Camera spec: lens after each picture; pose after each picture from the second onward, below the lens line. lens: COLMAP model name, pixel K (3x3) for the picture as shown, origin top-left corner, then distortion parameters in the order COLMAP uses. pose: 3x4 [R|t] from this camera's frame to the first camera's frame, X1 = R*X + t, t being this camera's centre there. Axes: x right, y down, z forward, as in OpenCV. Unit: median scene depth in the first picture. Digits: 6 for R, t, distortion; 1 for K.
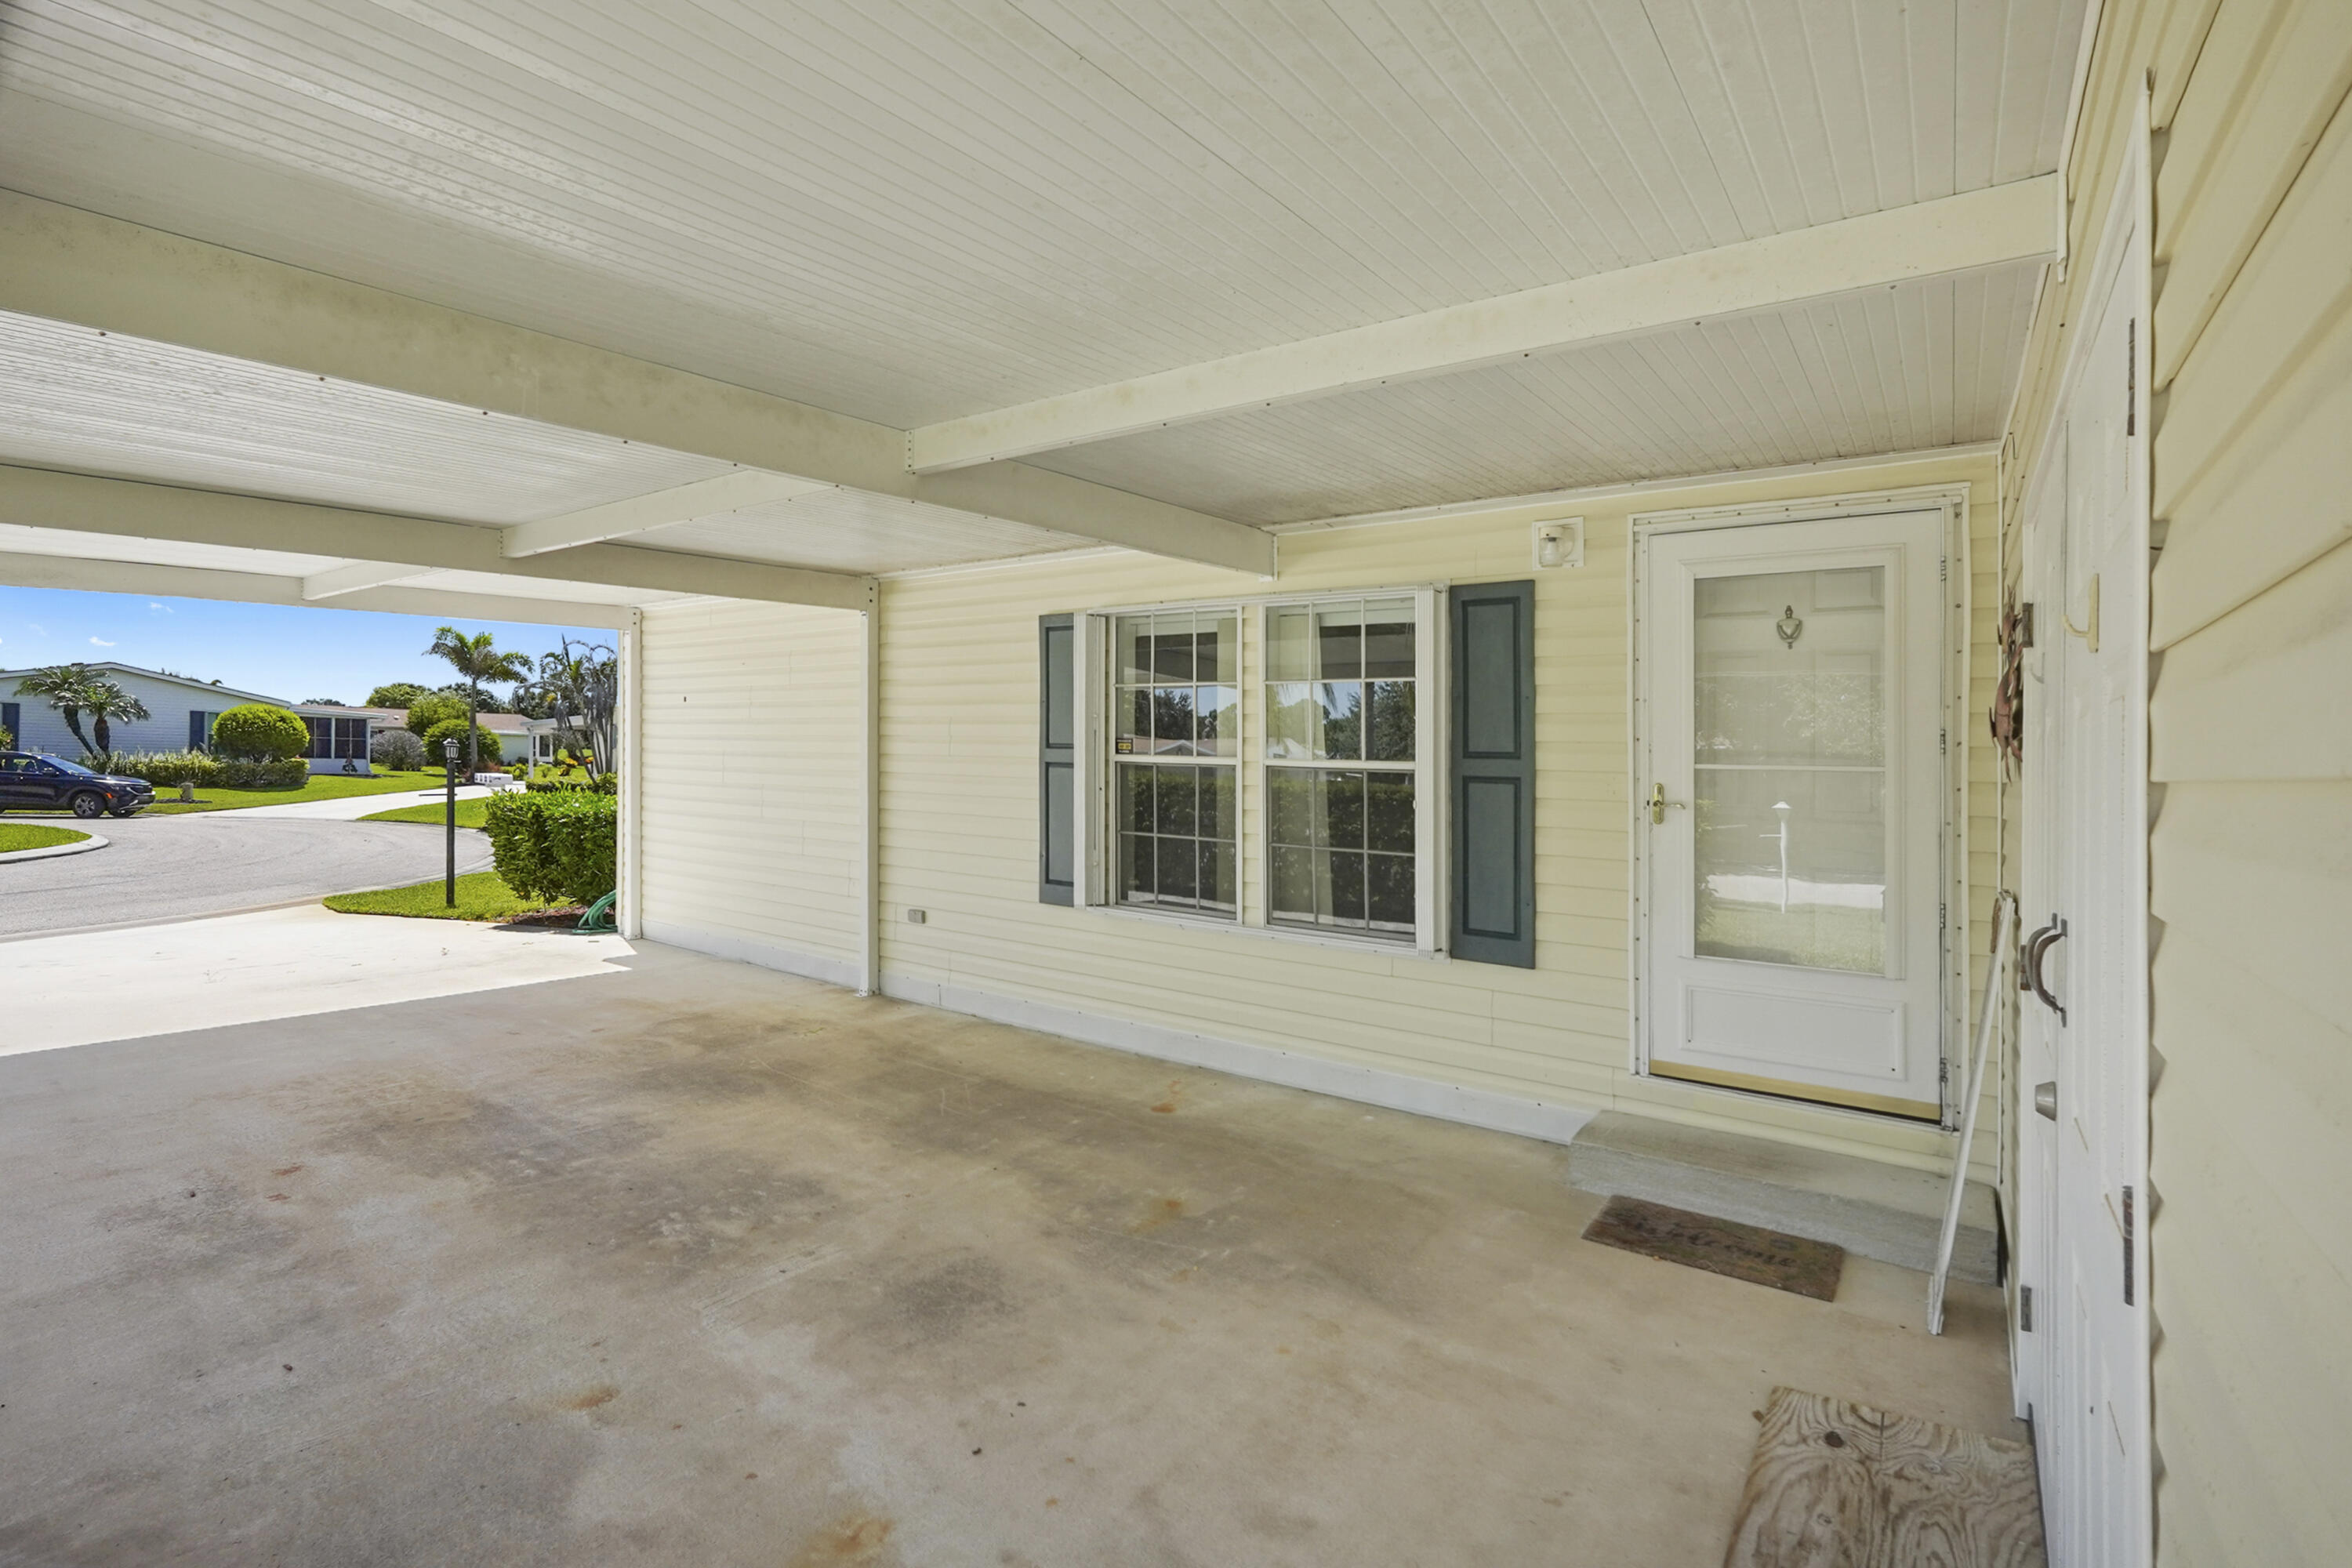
lens RADIAL K [[1107.5, 0, 1176.0], [0, 1107.5, 784.0], [0, 0, 1]] dist [-0.001366, 0.000174]
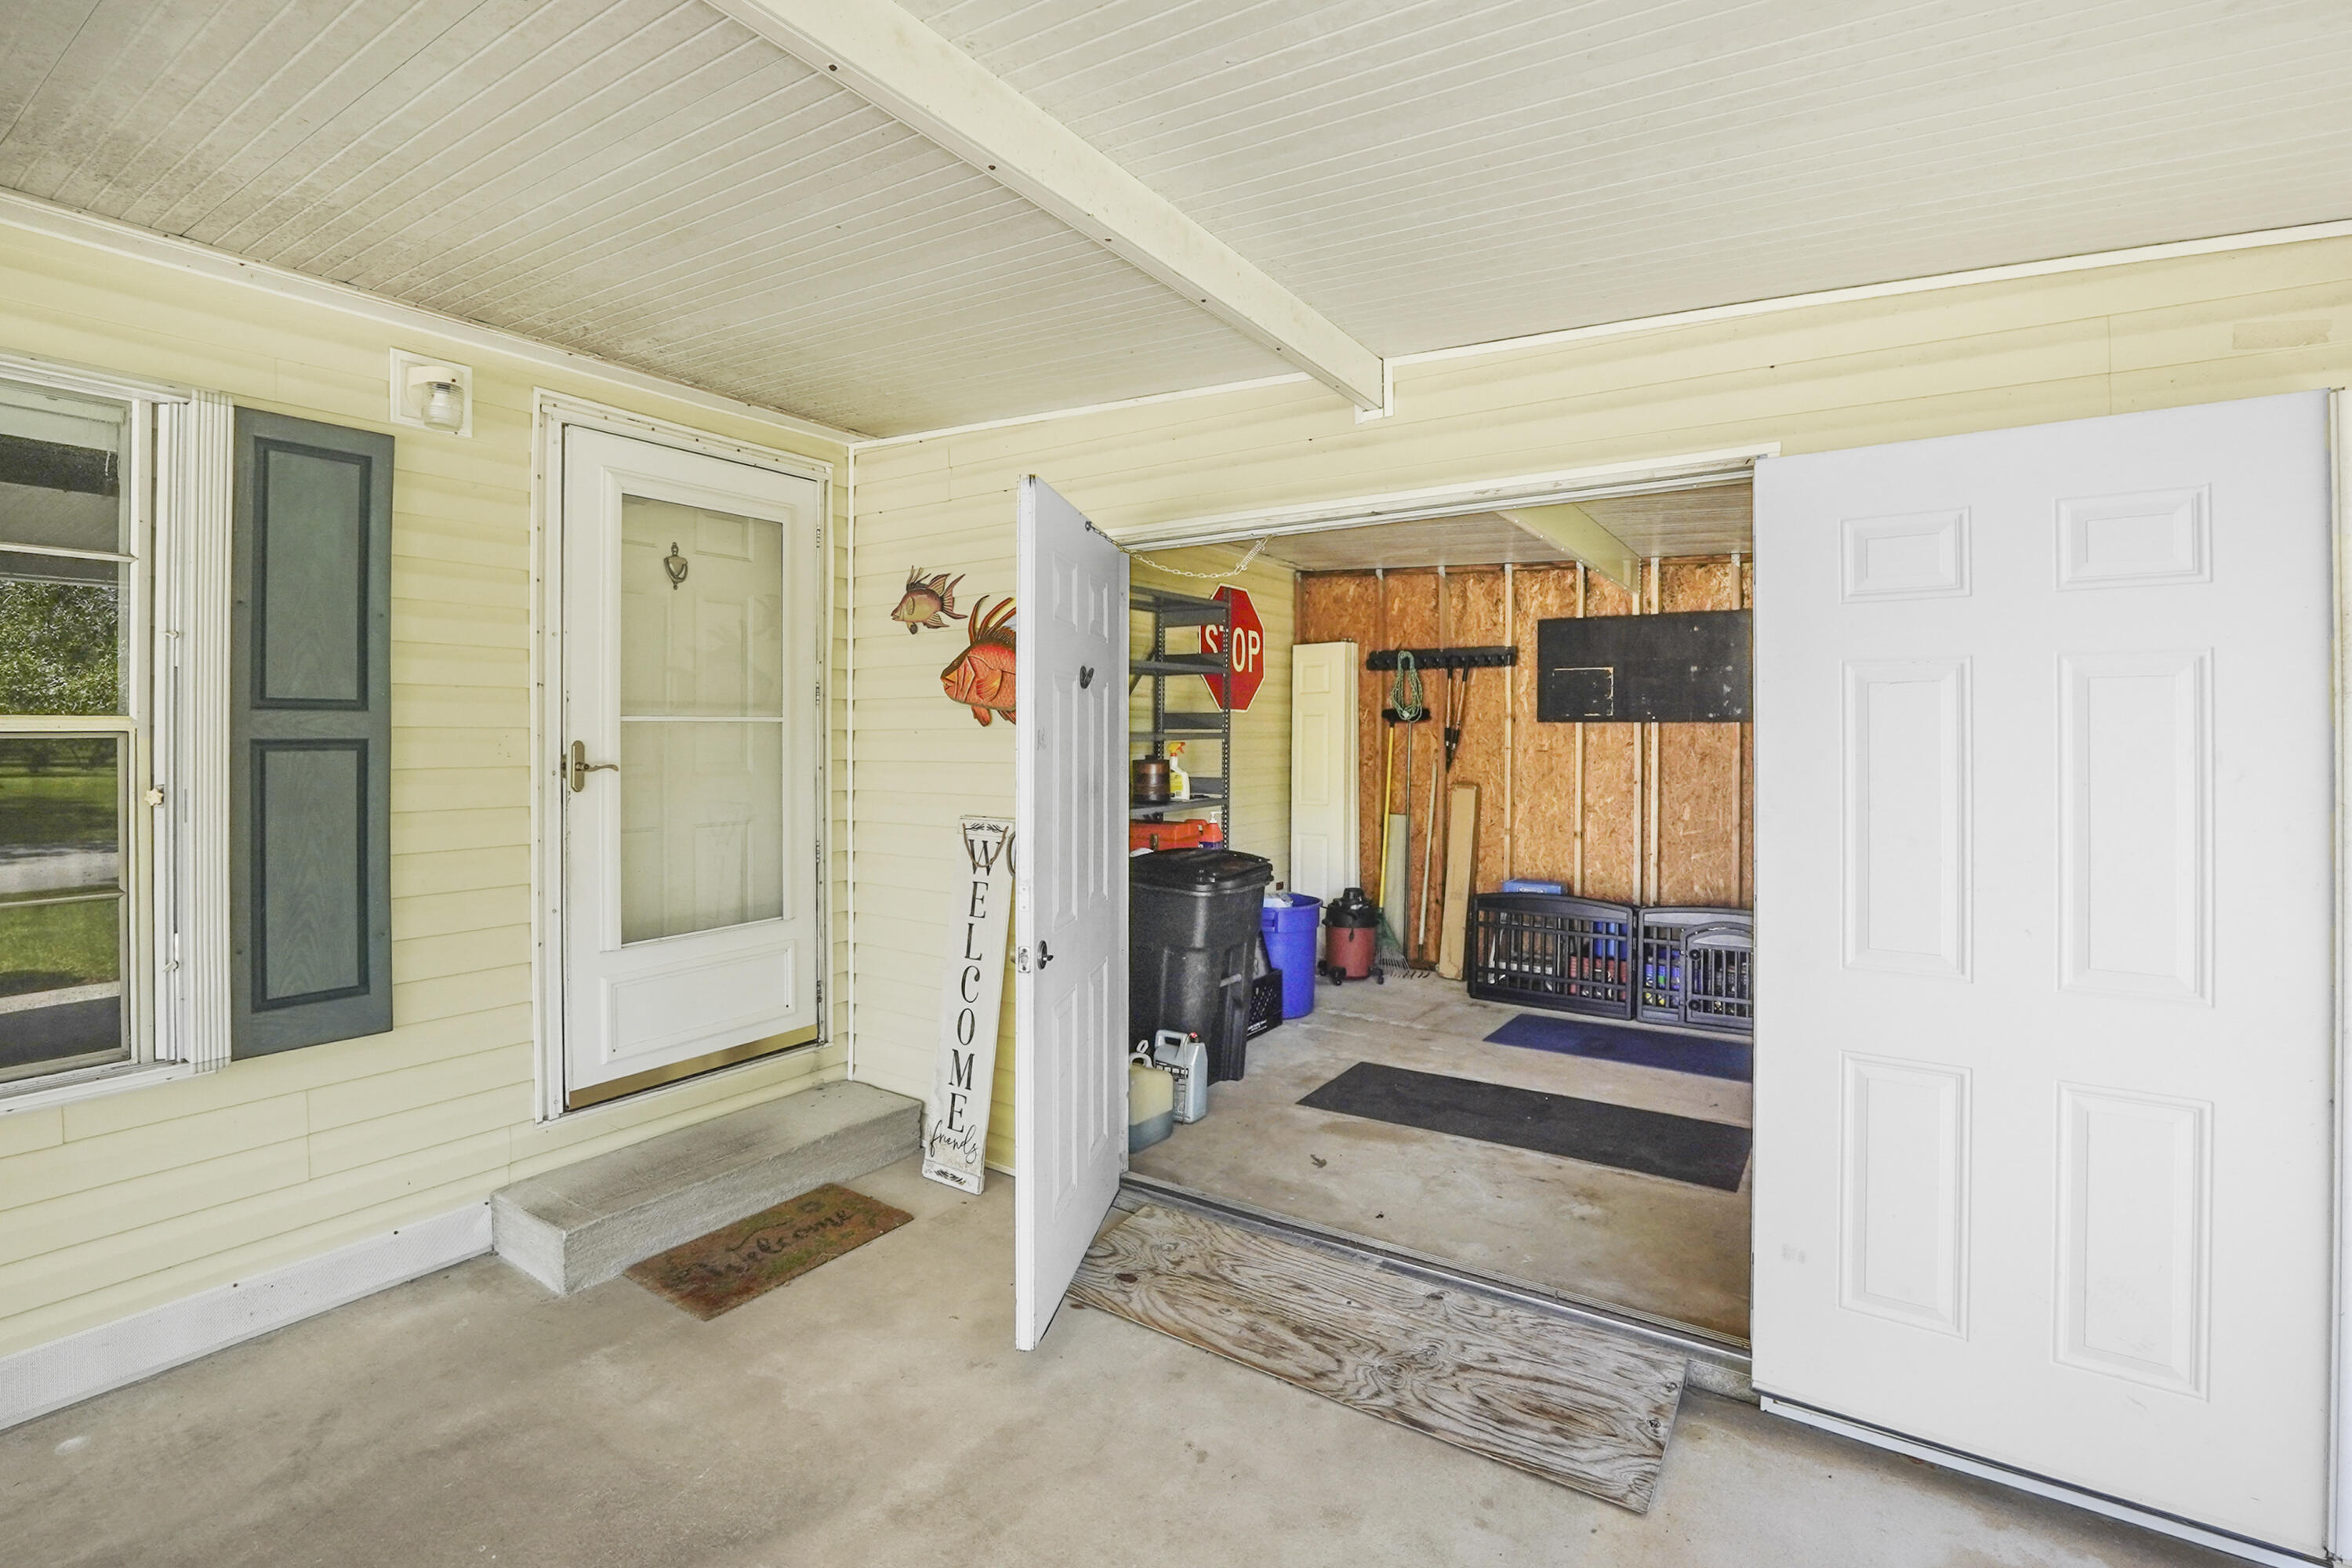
lens RADIAL K [[1050.0, 0, 1285.4], [0, 1050.0, 713.7], [0, 0, 1]] dist [-0.011369, 0.000052]
pose [[-0.048162, -0.010451, 0.998785, -0.339711], [0.013498, 0.999847, 0.011113, -0.021510], [-0.998748, 0.014017, -0.048014, 0.538117]]
